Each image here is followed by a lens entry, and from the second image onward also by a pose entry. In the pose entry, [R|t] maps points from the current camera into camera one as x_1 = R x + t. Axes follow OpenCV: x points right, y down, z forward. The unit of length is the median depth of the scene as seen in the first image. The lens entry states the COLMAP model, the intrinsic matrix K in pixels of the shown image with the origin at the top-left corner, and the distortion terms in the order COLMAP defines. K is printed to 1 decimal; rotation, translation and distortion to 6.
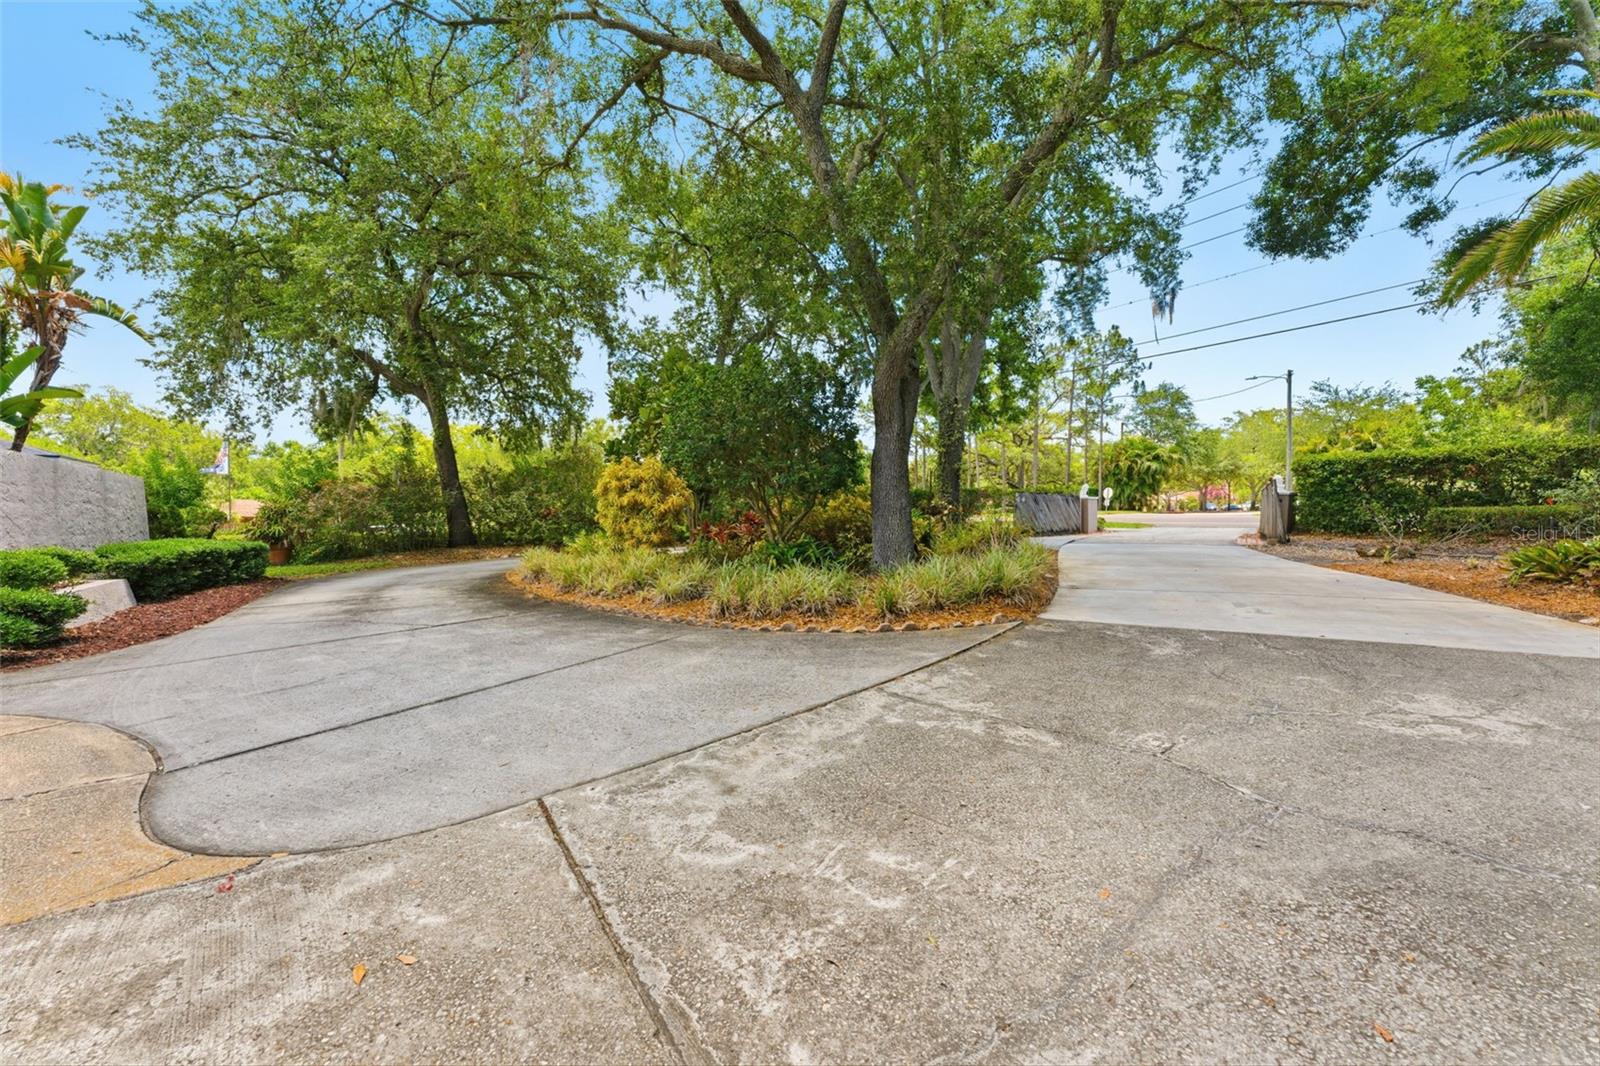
lens RADIAL K [[635.3, 0, 797.6], [0, 635.3, 529.8], [0, 0, 1]] dist [-0.001786, -0.000235]
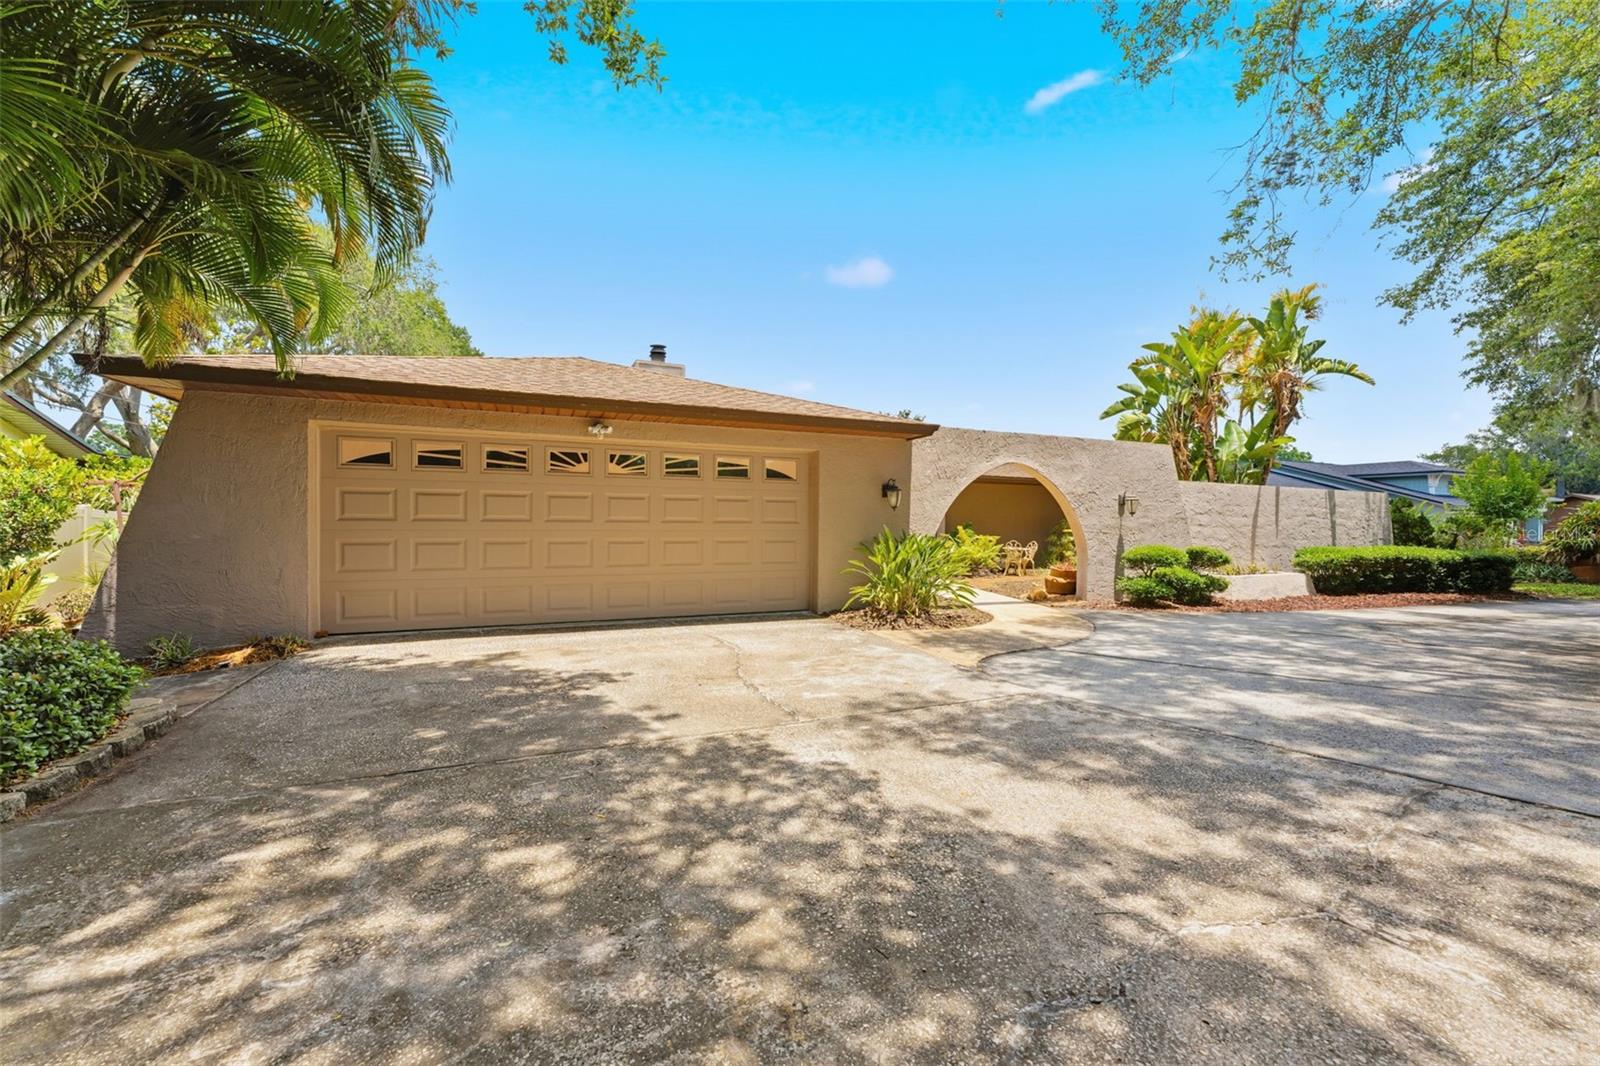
lens RADIAL K [[660.0, 0, 802.6], [0, 660.0, 530.0], [0, 0, 1]] dist [-0.001659, -0.000251]
pose [[-0.179839, 0.021963, -0.983451, 0.442852], [-0.033594, 0.999030, 0.028454, -0.016302], [0.983122, 0.038156, -0.178927, 0.188788]]
